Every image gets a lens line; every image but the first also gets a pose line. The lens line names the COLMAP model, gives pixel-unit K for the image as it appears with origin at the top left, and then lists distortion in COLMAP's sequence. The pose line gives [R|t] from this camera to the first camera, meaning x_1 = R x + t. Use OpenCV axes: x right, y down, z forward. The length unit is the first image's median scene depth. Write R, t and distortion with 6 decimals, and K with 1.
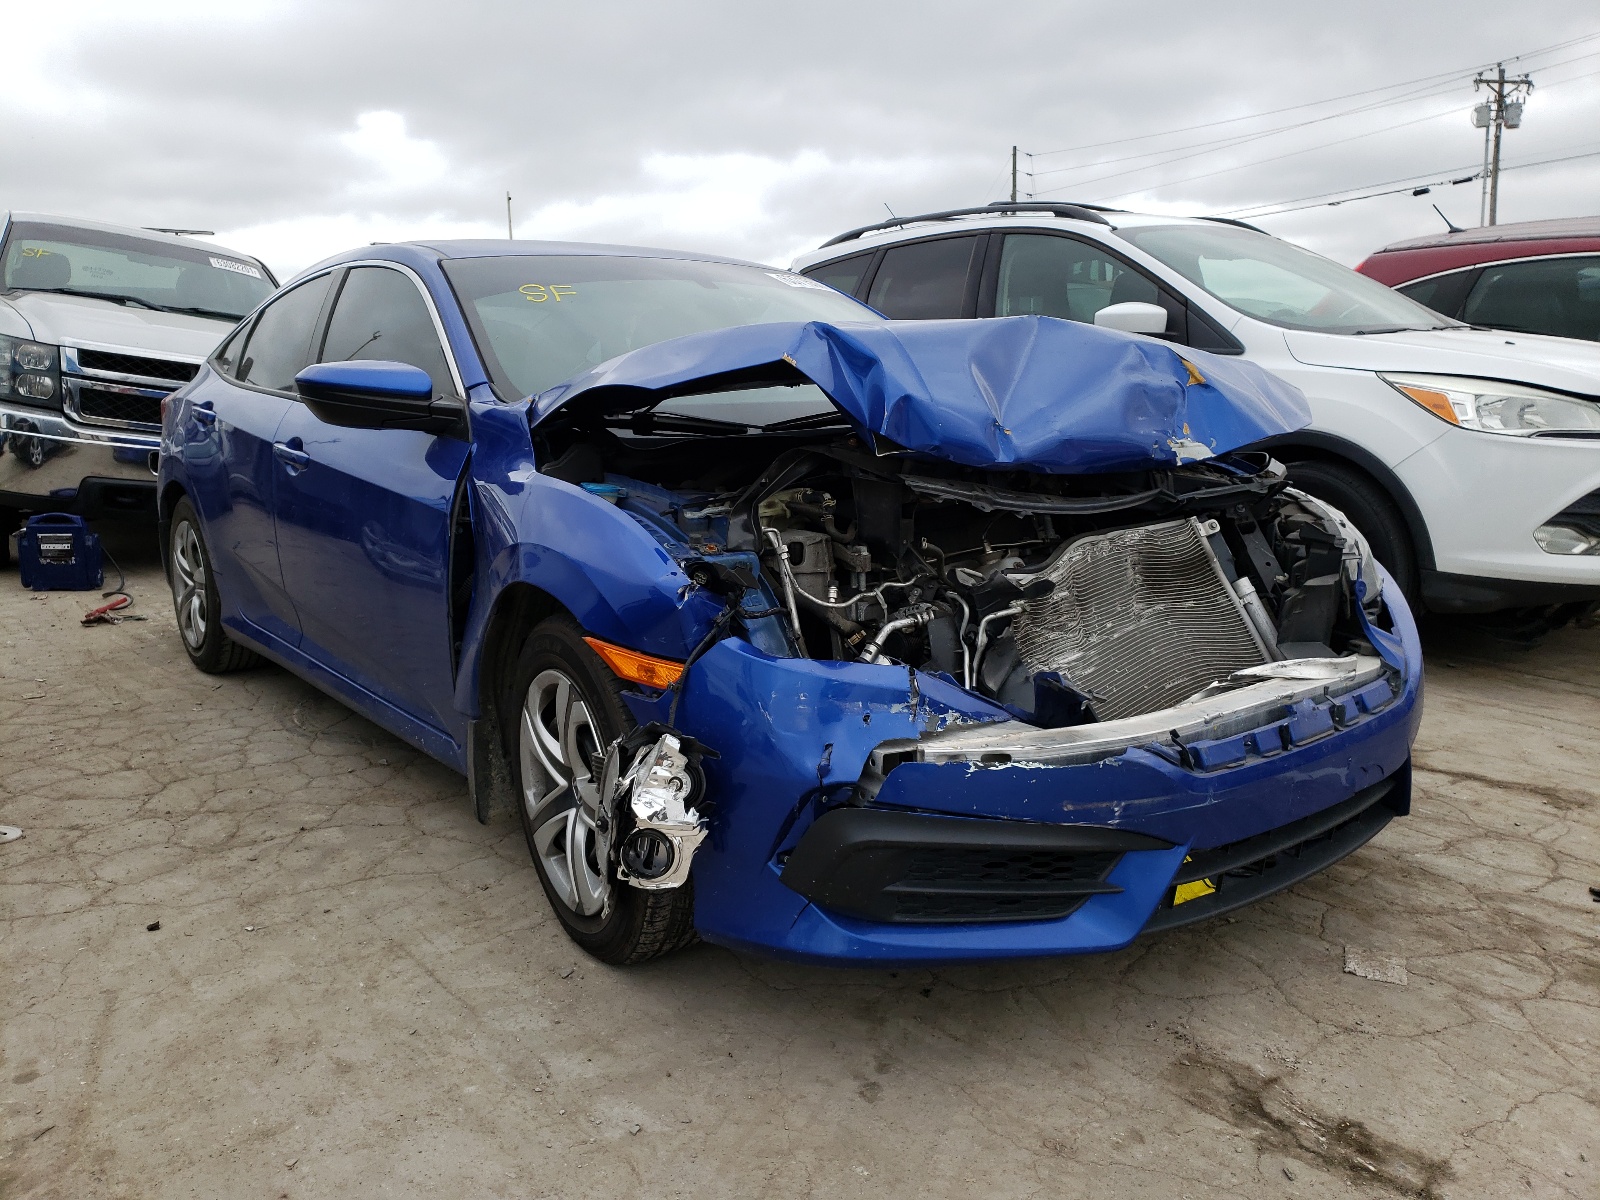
lens RADIAL K [[1198.7, 0, 800.0], [0, 1198.7, 600.0], [0, 0, 1]] dist [0.012717, -0.000433]
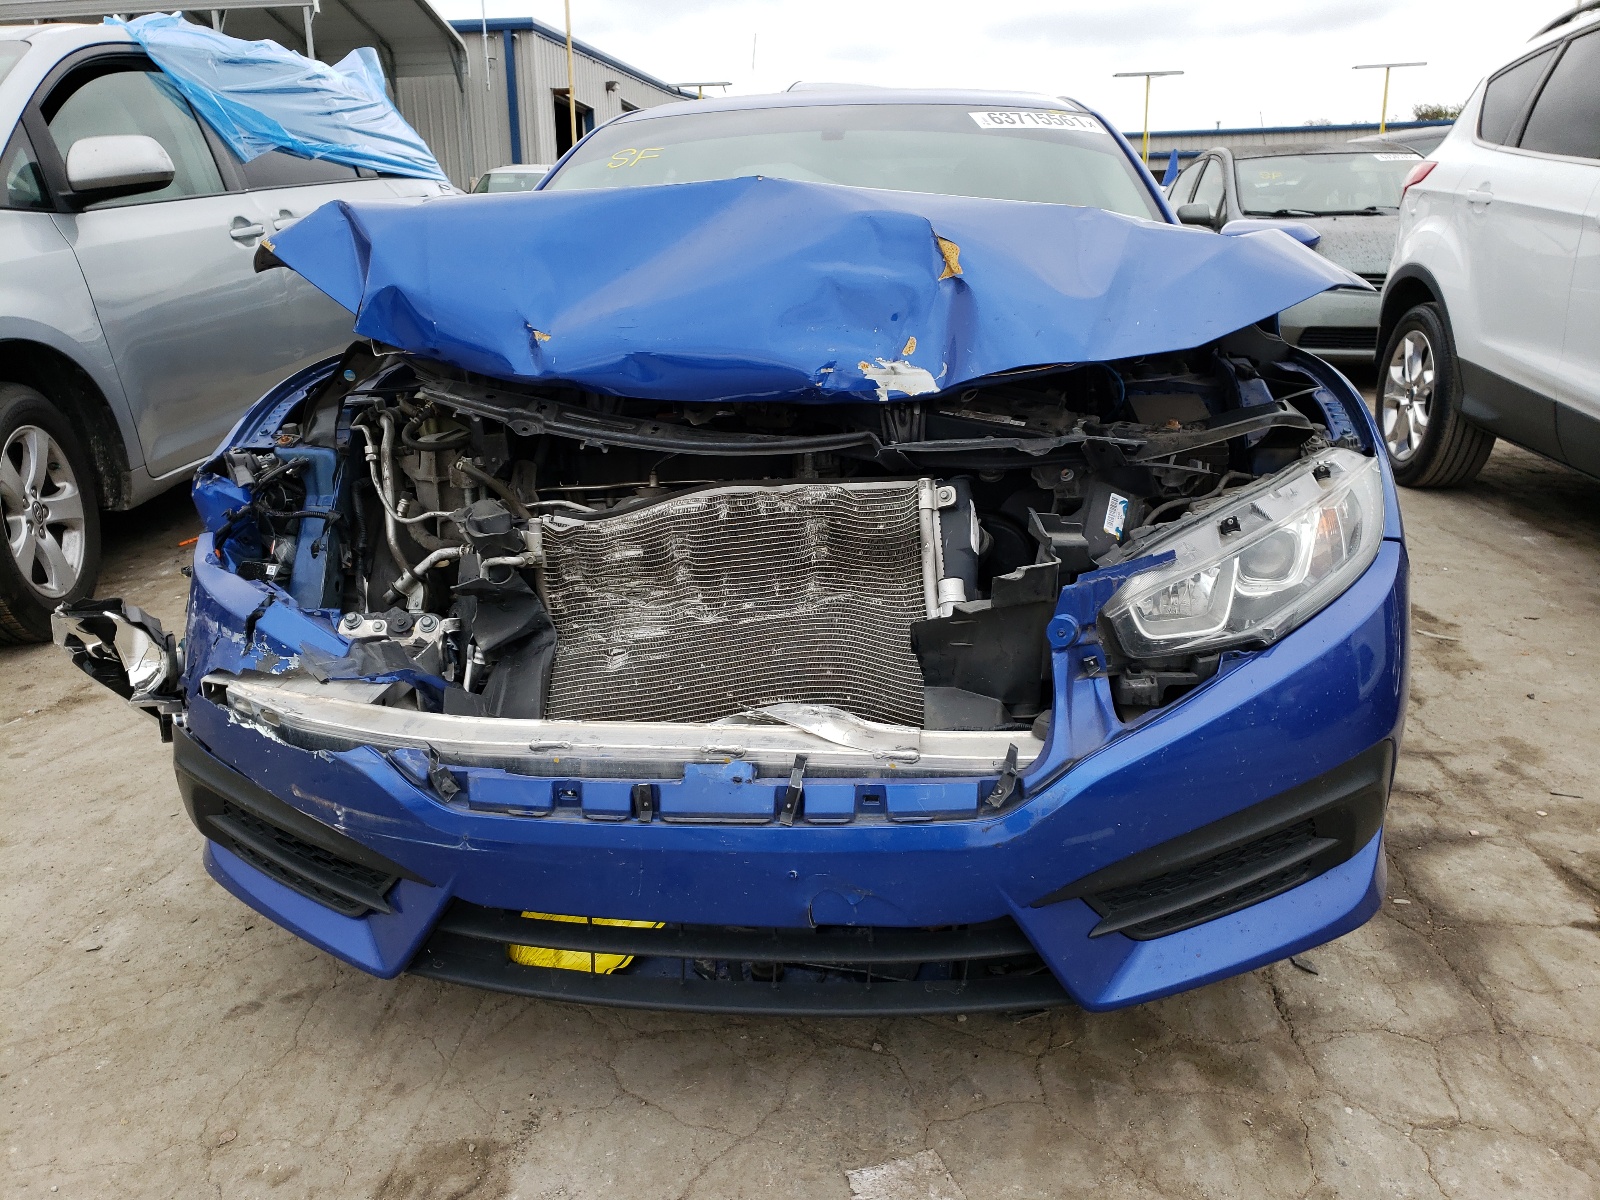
lens RADIAL K [[1207.7, 0, 800.0], [0, 1207.7, 600.0], [0, 0, 1]] dist [0.055957, -0.048129]
pose [[0.721280, 0.198462, -0.663602, 0.869175], [-0.117252, 0.979229, 0.165414, -0.124069], [0.682647, -0.041501, 0.729569, 0.520644]]
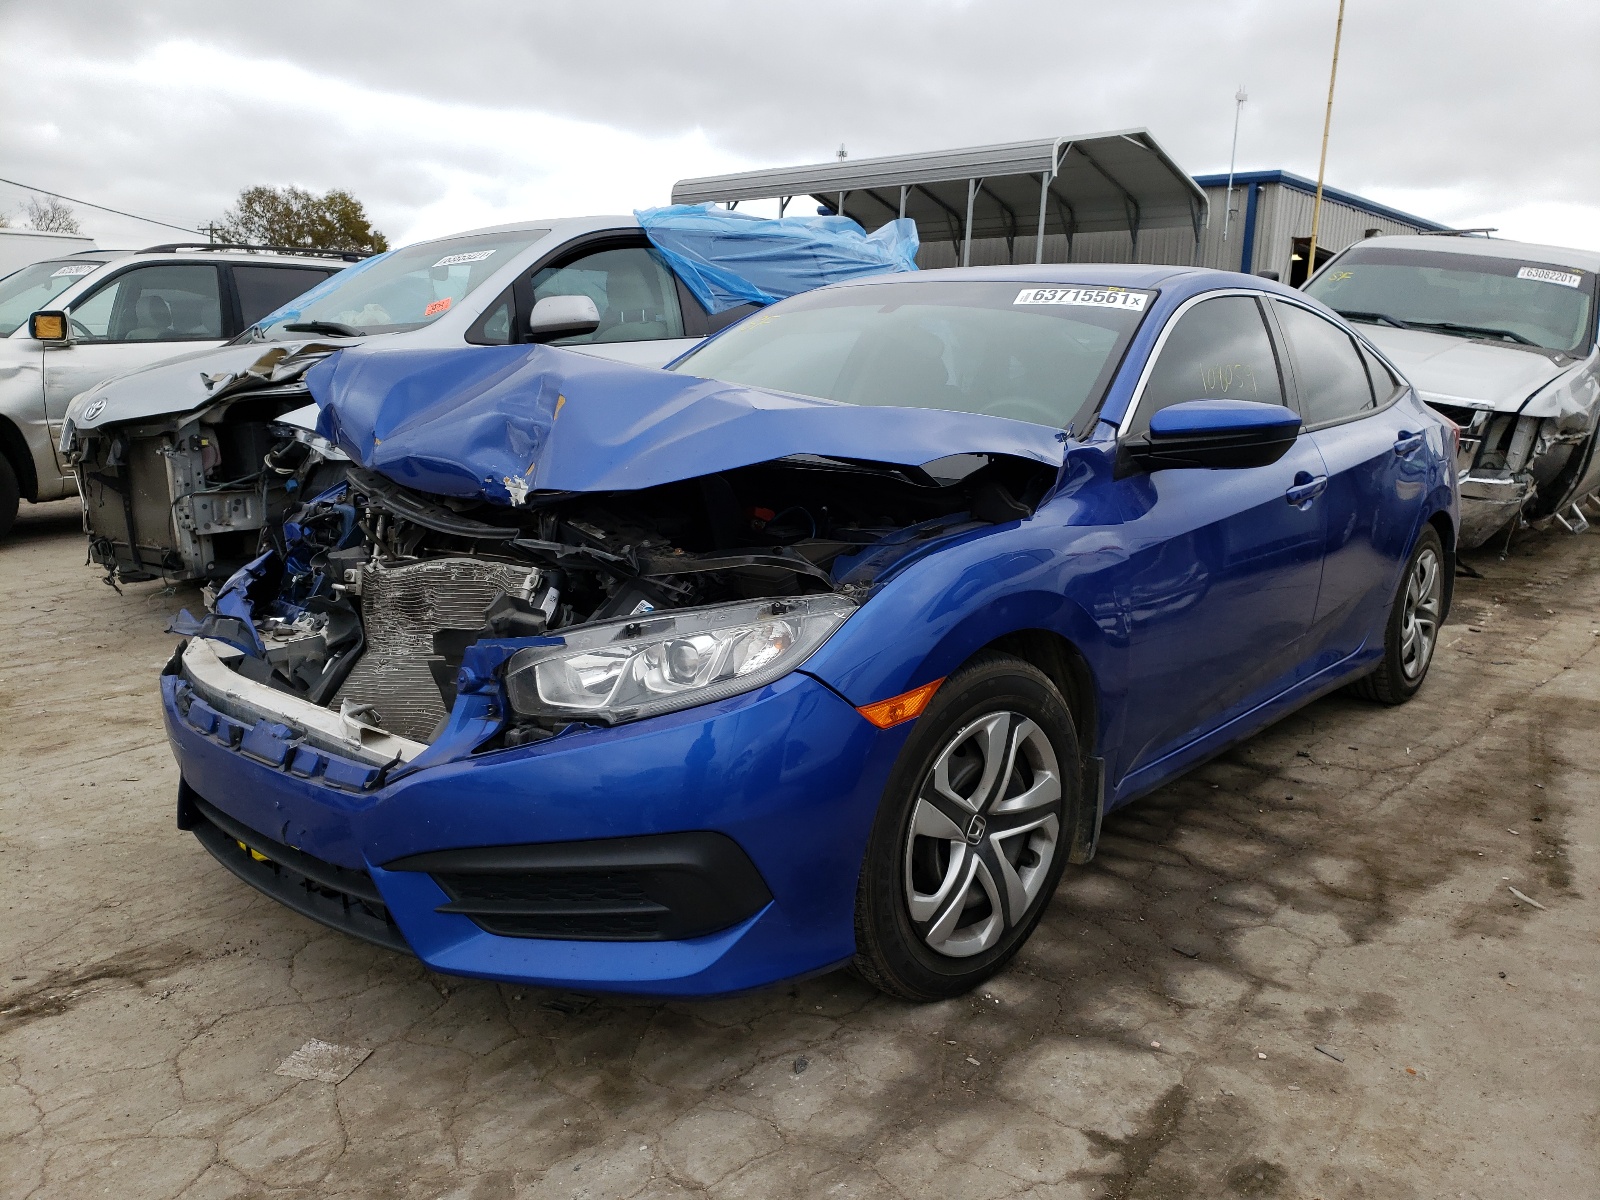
lens RADIAL K [[1198.7, 0, 800.0], [0, 1198.7, 600.0], [0, 0, 1]] dist [0.012717, -0.000433]
pose [[0.234830, 0.205023, -0.950169, 1.439436], [-0.212102, 0.964756, 0.155750, -0.265488], [0.948613, 0.164958, 0.270039, 1.104607]]
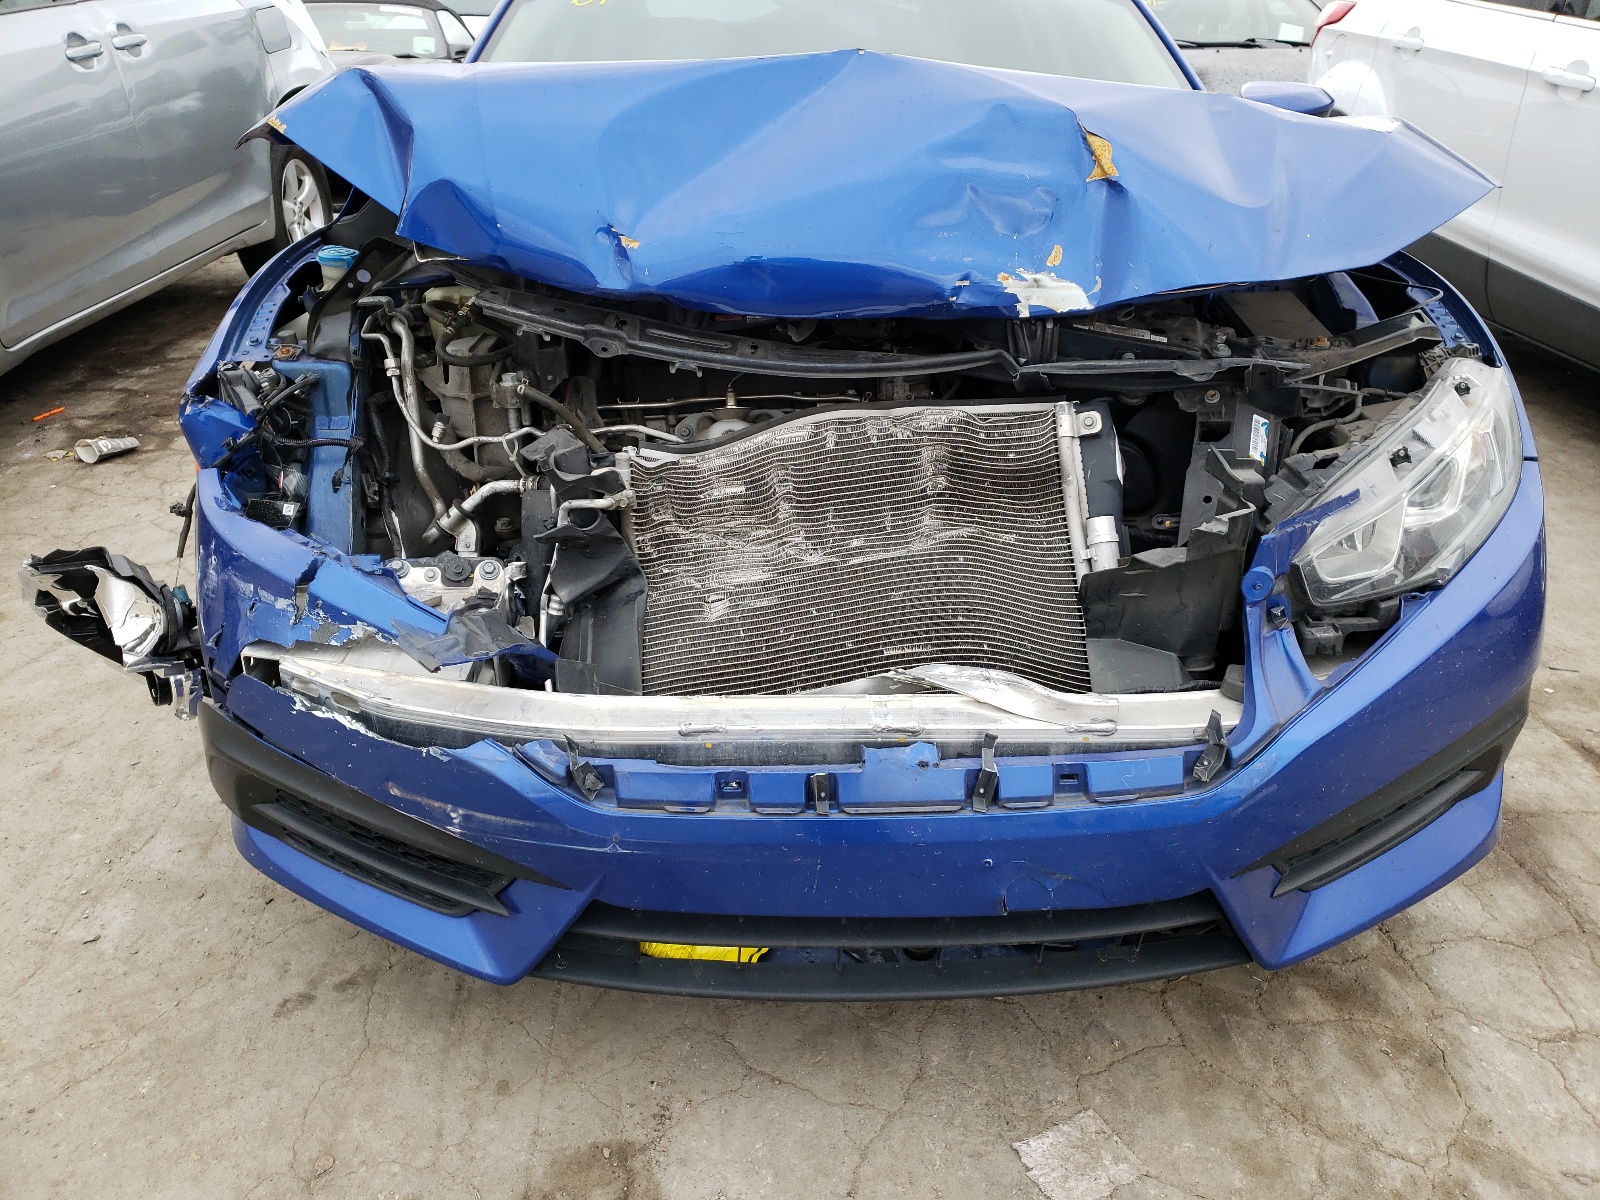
lens RADIAL K [[1208.5, 0, 806.9], [0, 1208.5, 560.0], [0, 0, 1]] dist [0.061310, -0.056395]
pose [[0.809135, 0.243999, -0.534570, 0.672131], [-0.120444, 0.959266, 0.255542, -0.157916], [0.575147, -0.142382, 0.805564, 0.472782]]
